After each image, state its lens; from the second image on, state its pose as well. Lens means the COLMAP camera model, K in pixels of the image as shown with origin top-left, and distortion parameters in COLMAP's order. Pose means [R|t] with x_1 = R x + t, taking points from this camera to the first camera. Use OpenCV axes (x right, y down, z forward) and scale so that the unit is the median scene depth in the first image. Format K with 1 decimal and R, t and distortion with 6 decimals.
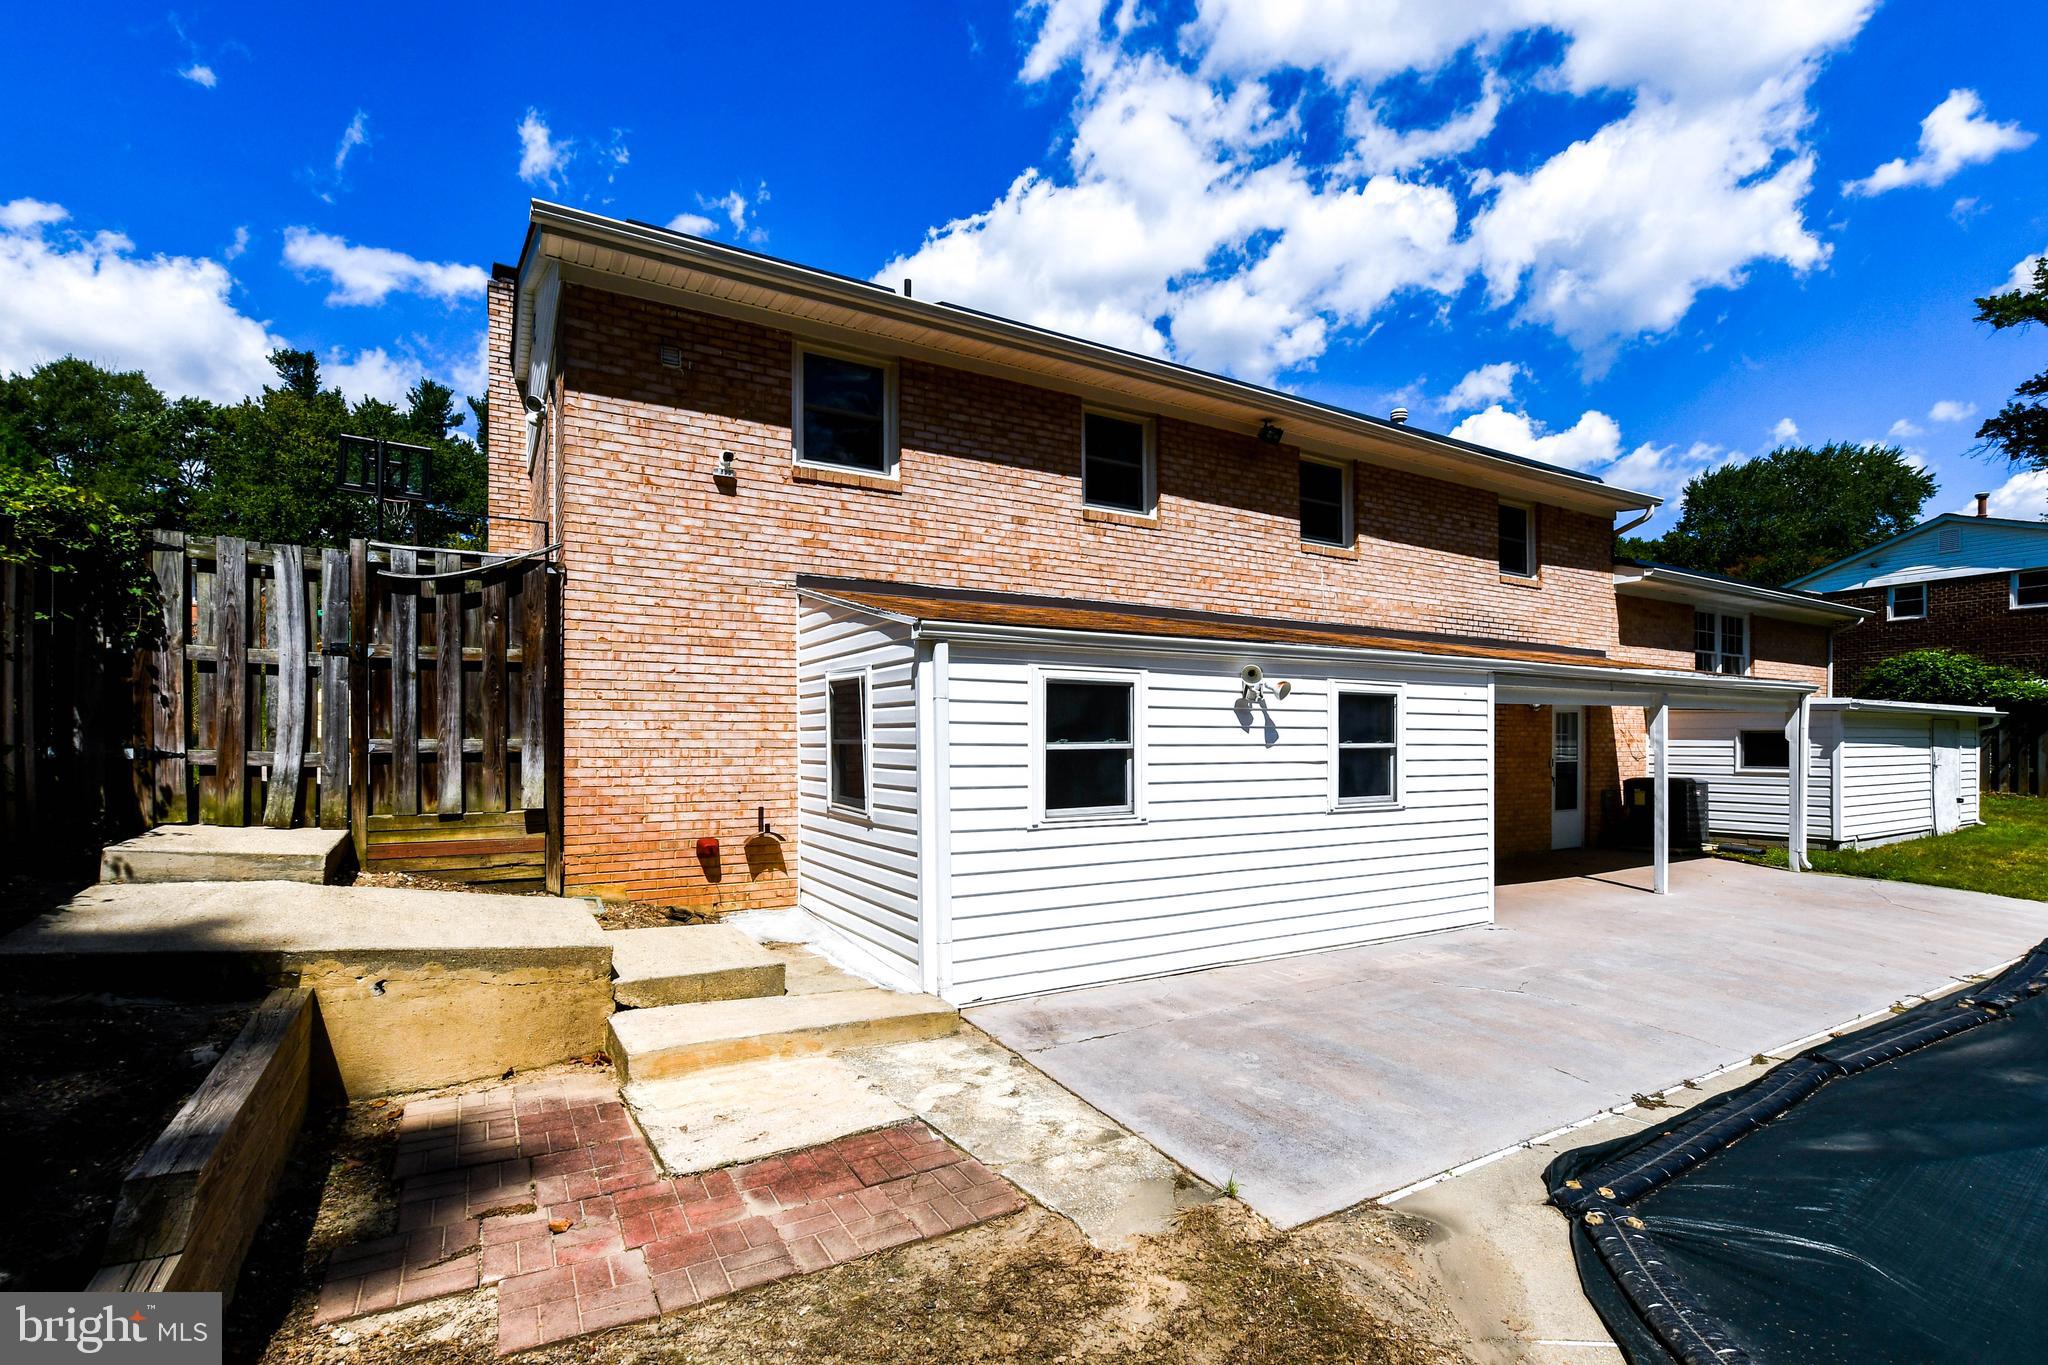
lens RADIAL K [[947.0, 0, 1013.1], [0, 947.0, 732.7], [0, 0, 1]] dist [0.002937, 0.000614]
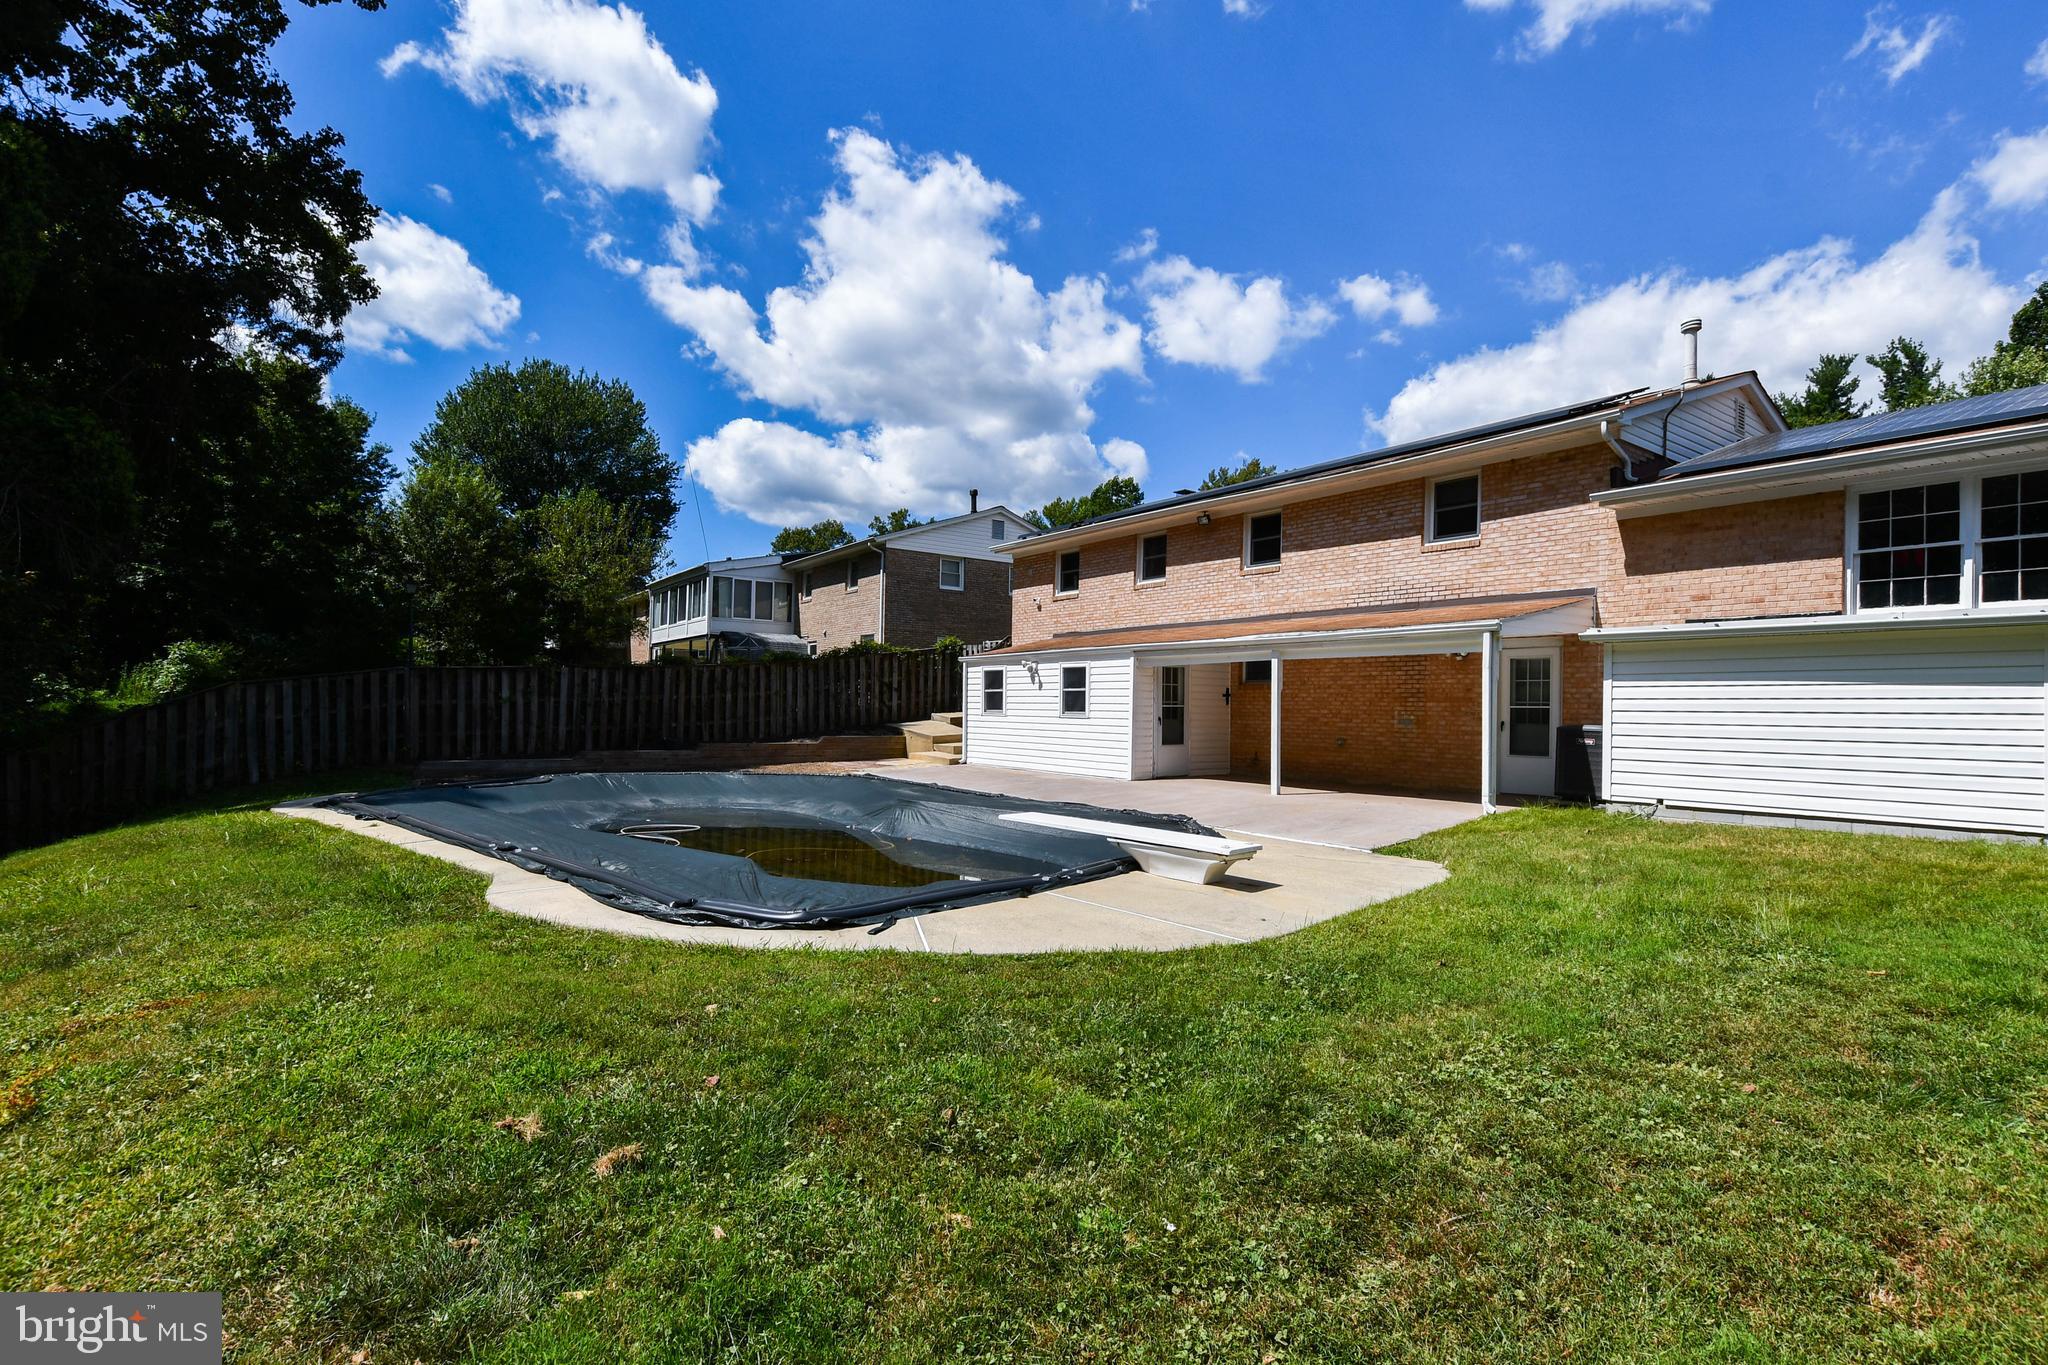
lens RADIAL K [[971.5, 0, 1024.0], [0, 971.5, 682.5], [0, 0, 1]] dist [-0.002834, -0.000477]
pose [[0.091036, -0.028623, -0.995436, 2.513901], [-0.007439, 0.999539, -0.029421, 0.061564], [0.995820, 0.010083, 0.090782, 0.606006]]
